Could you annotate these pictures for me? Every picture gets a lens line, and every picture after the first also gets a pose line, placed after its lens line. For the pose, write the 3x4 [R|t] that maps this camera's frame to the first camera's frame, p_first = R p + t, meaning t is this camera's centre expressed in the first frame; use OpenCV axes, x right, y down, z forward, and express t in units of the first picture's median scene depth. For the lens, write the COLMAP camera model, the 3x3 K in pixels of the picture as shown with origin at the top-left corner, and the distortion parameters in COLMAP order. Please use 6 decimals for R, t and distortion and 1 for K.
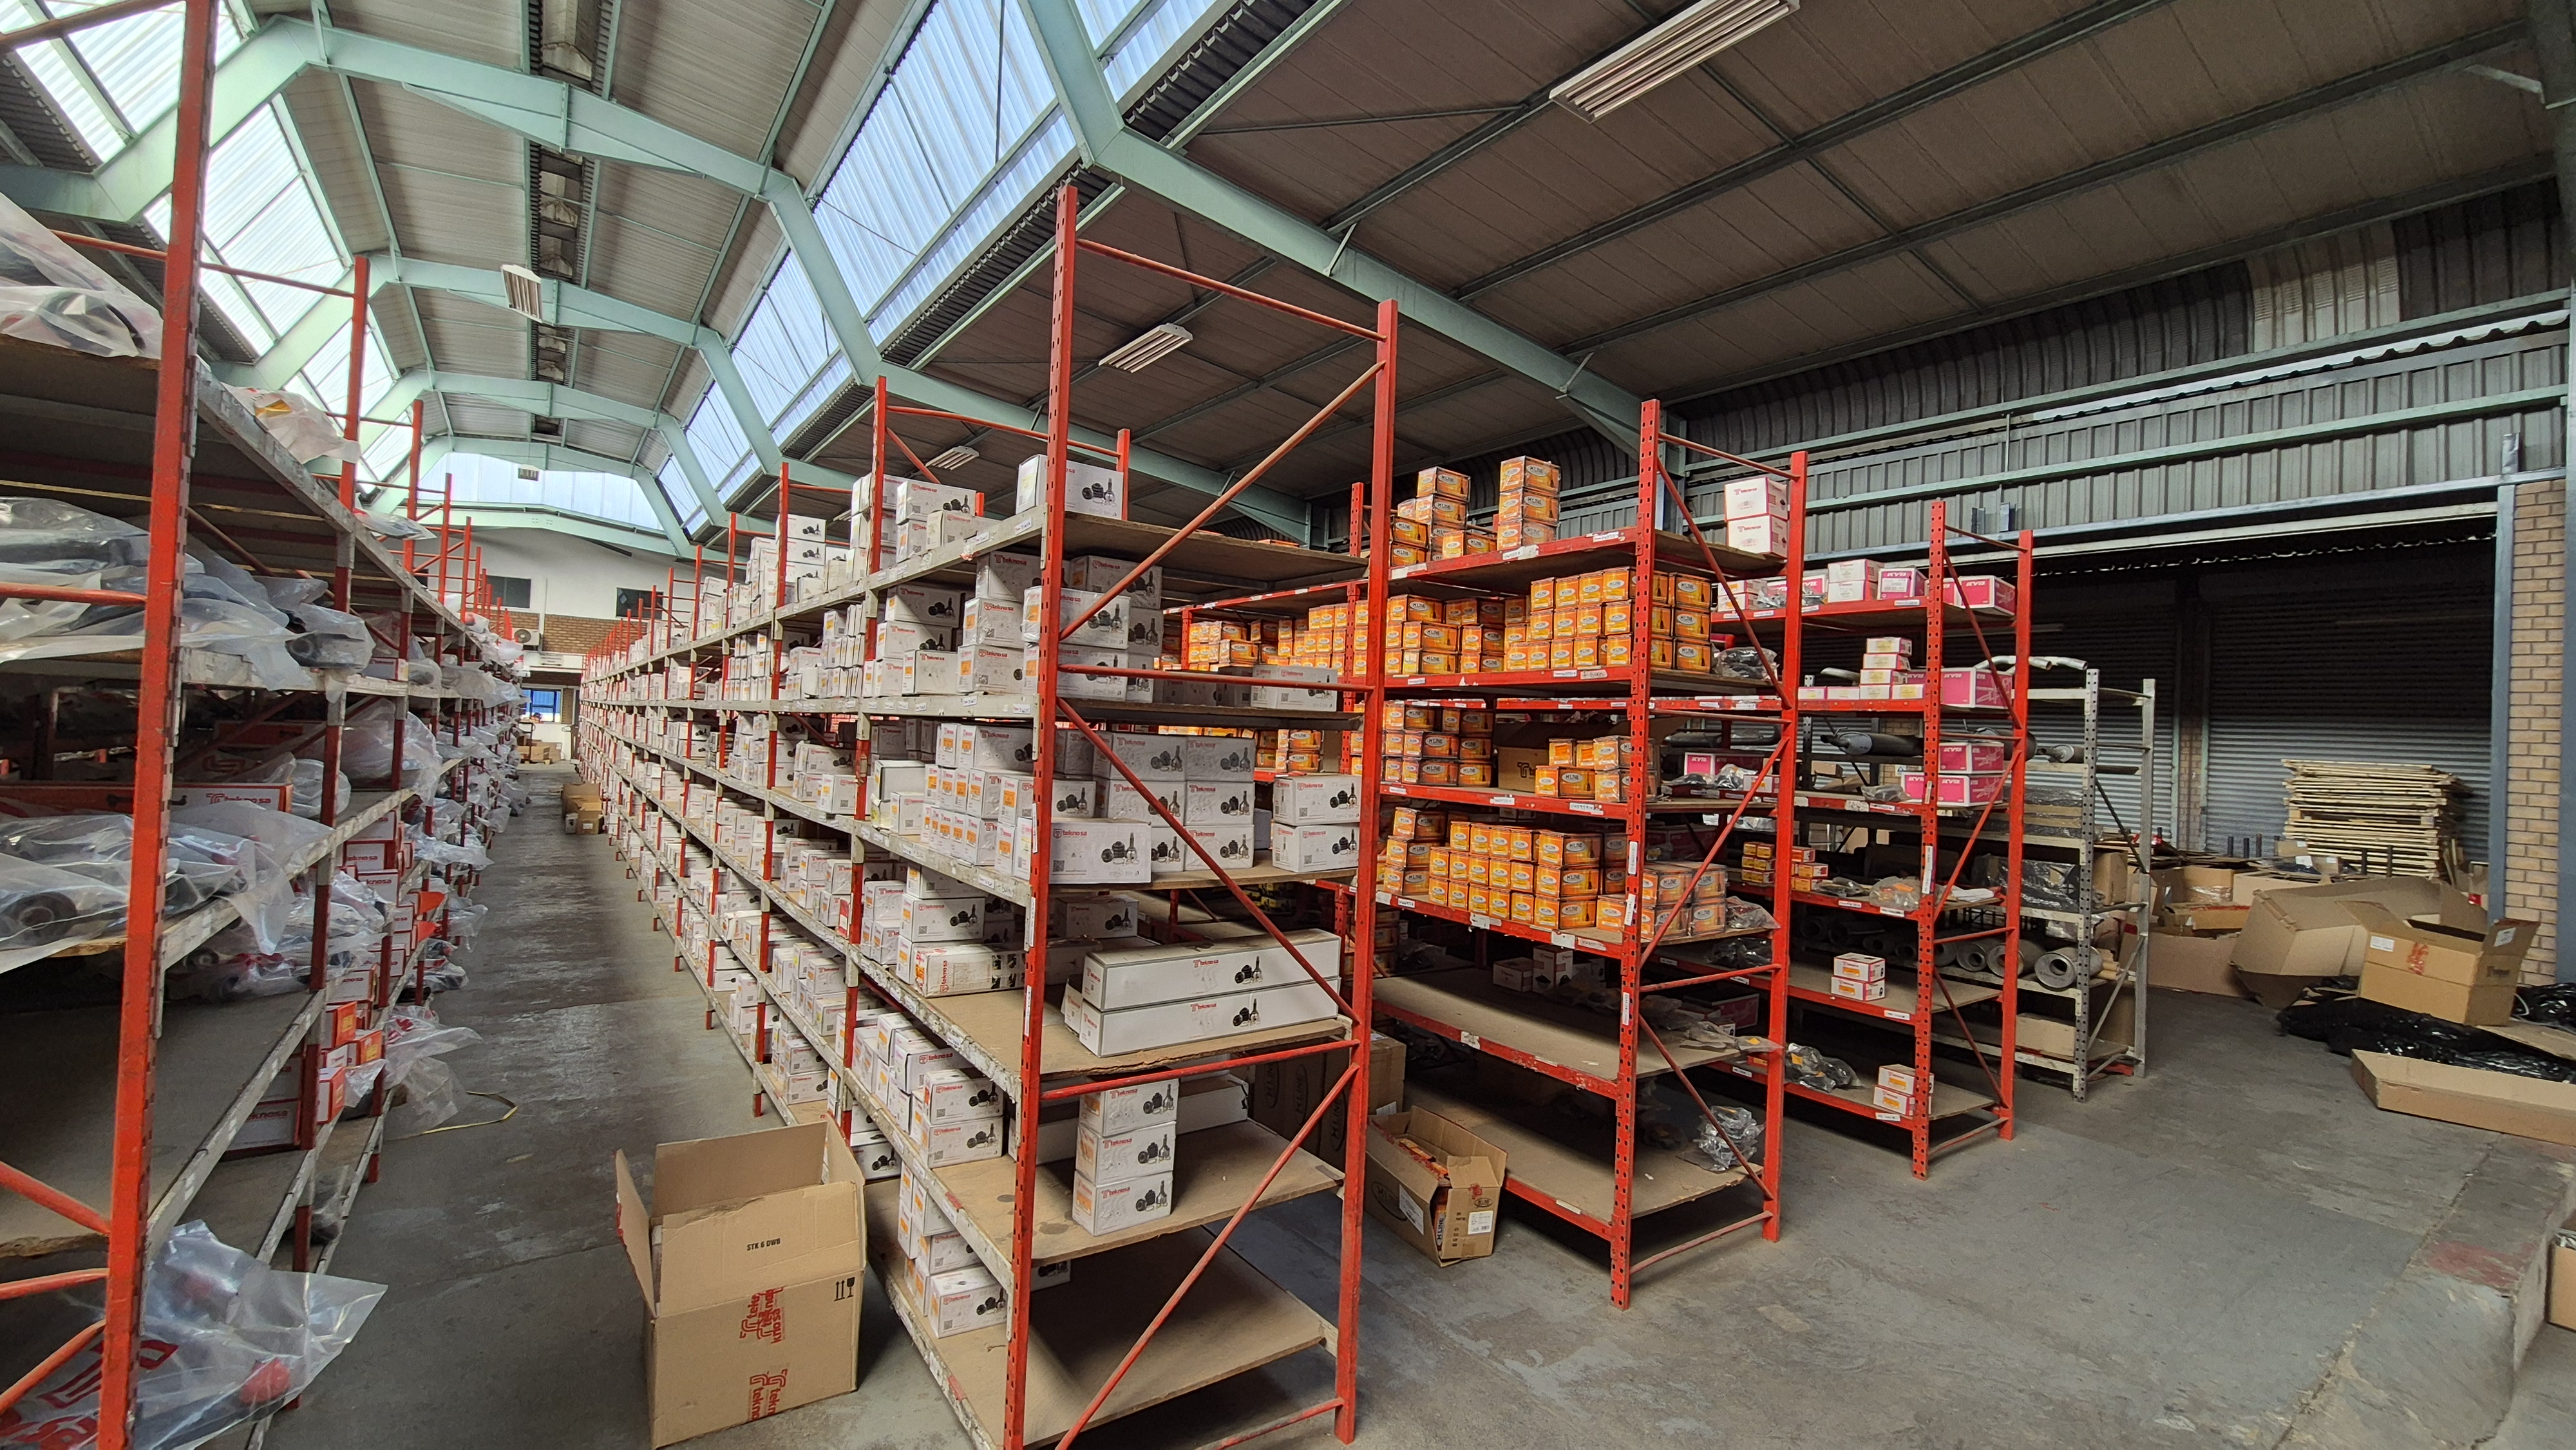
lens RADIAL K [[1064.5, 0, 1281.5], [0, 1064.5, 709.4], [0, 0, 1]] dist [-0.000430, -0.000249]
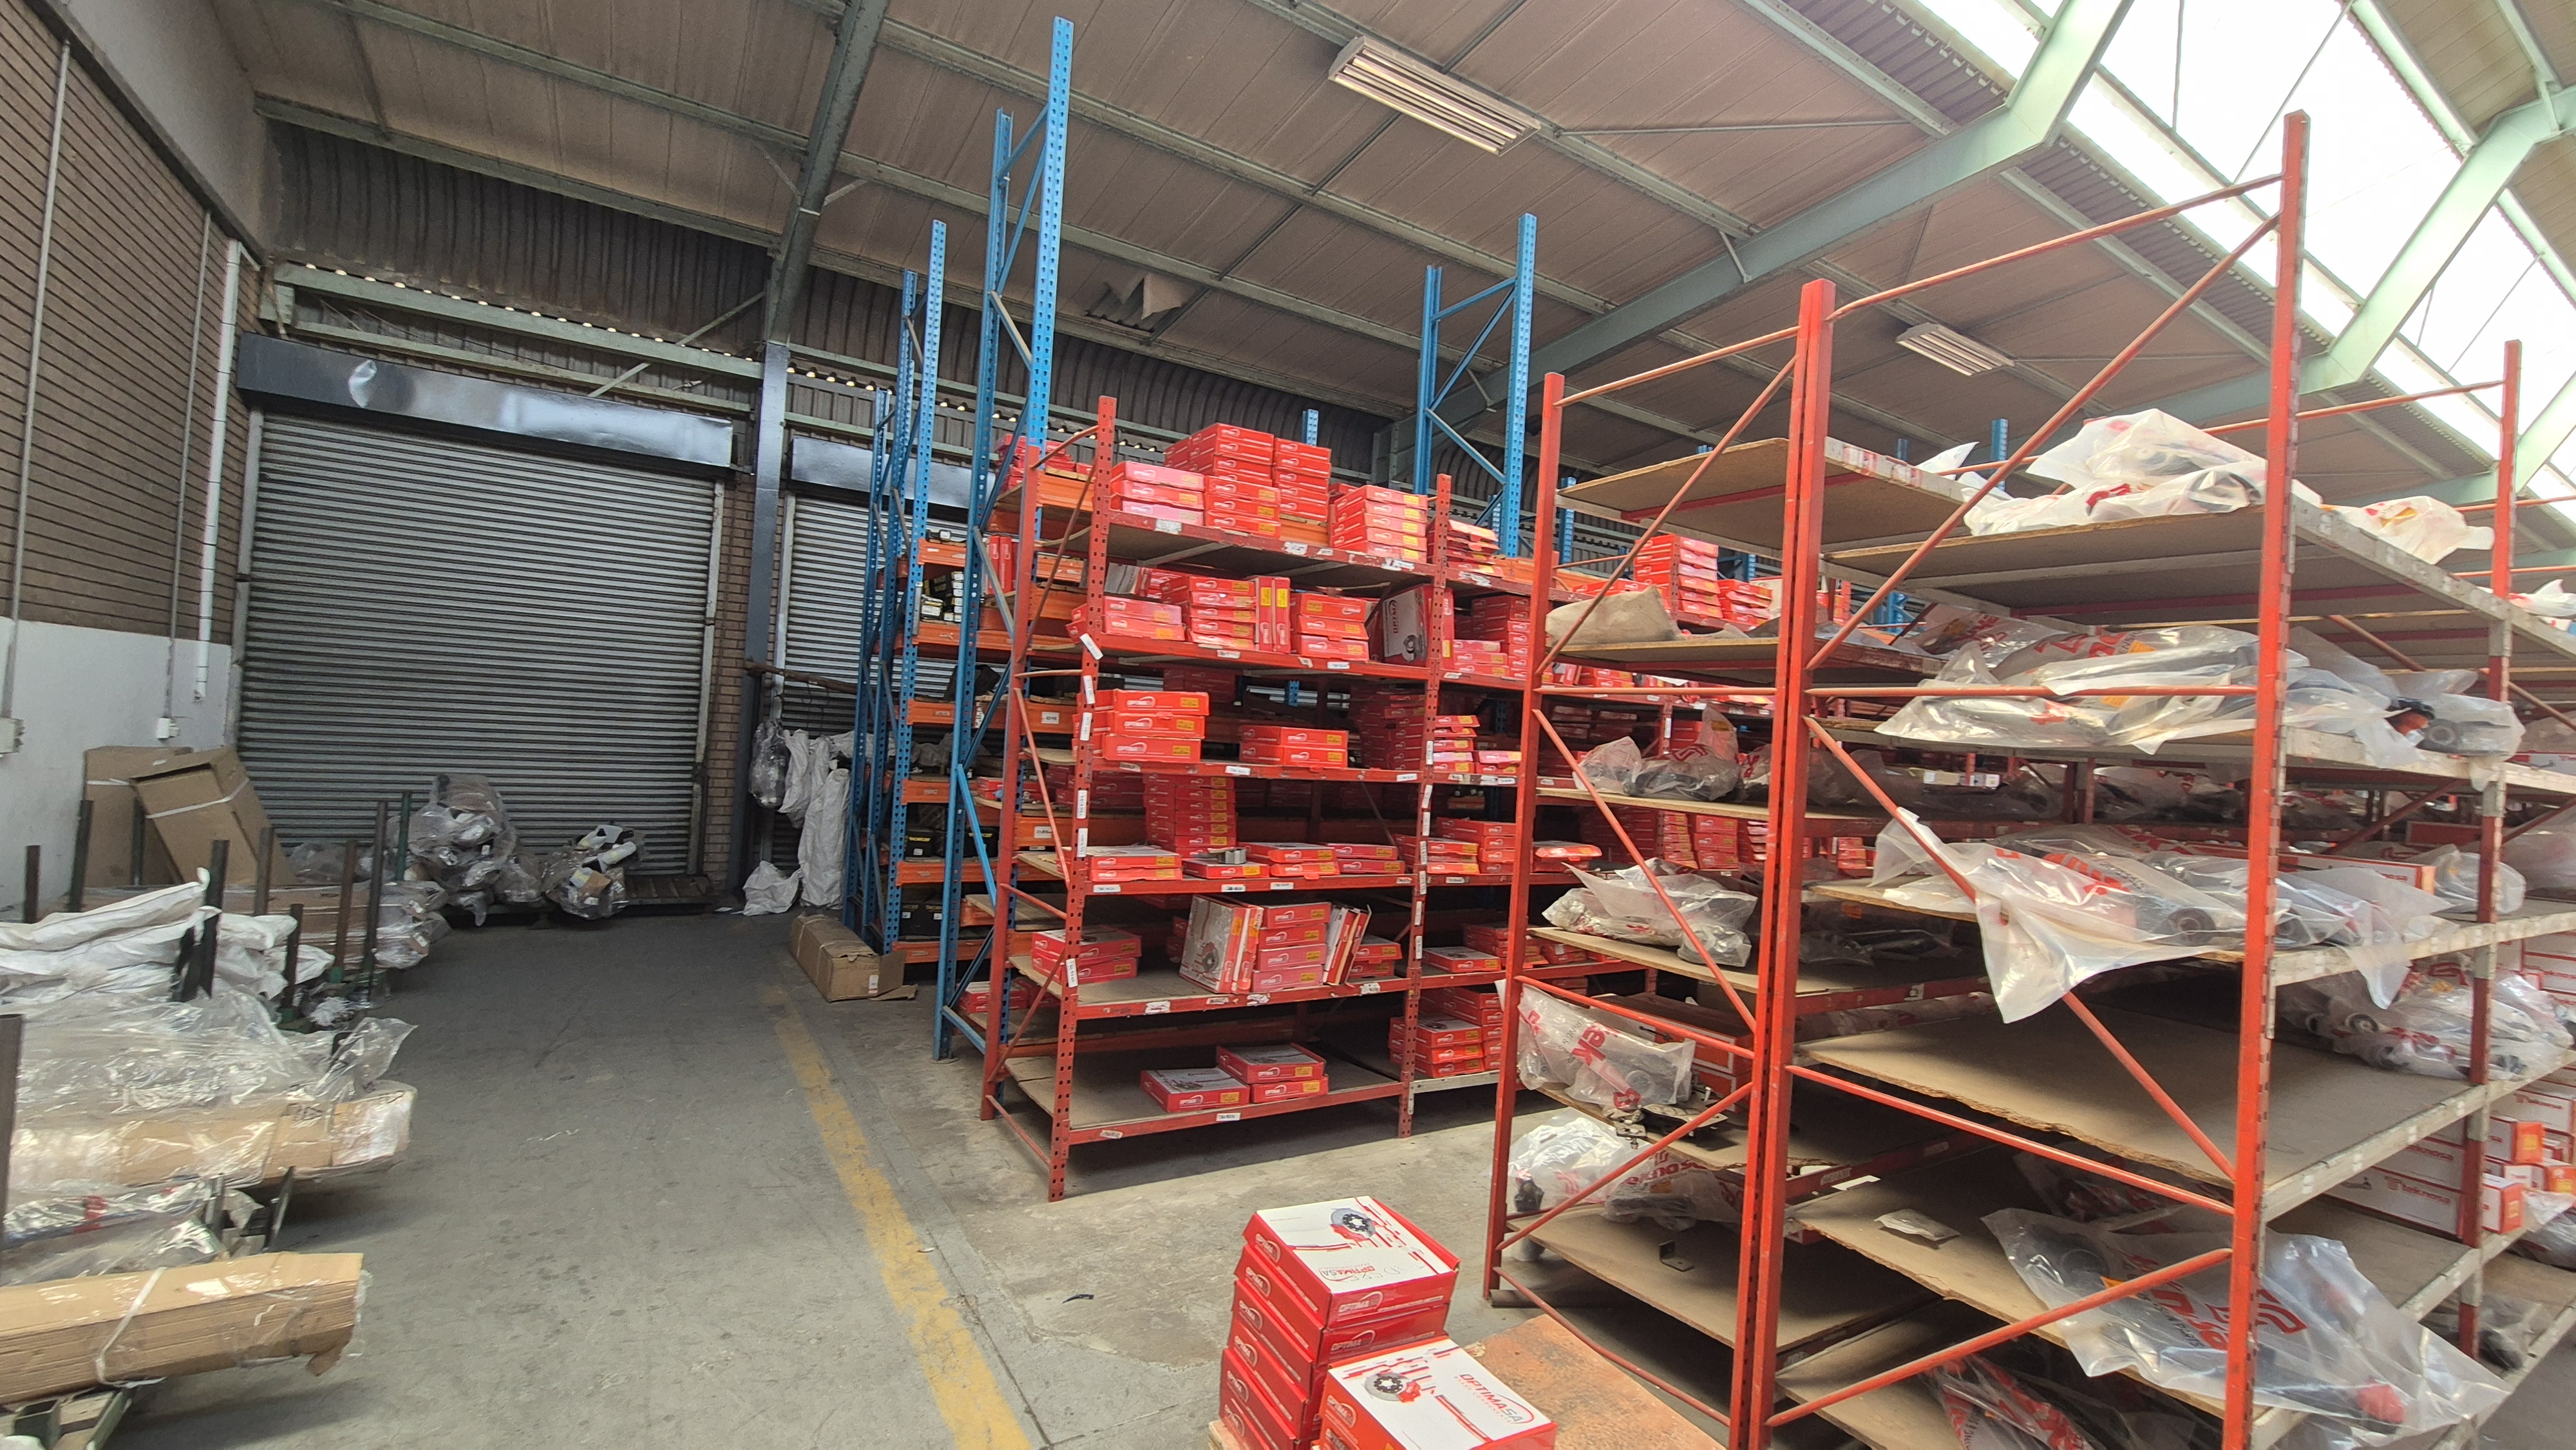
lens RADIAL K [[1067.5, 0, 1314.3], [0, 1067.5, 714.1], [0, 0, 1]] dist [-0.008025, 0.006835]
pose [[-0.046270, -0.065508, -0.996779, 0.211213], [-0.048174, 0.996833, -0.063276, 0.049342], [0.997767, 0.045091, -0.049279, -0.058232]]
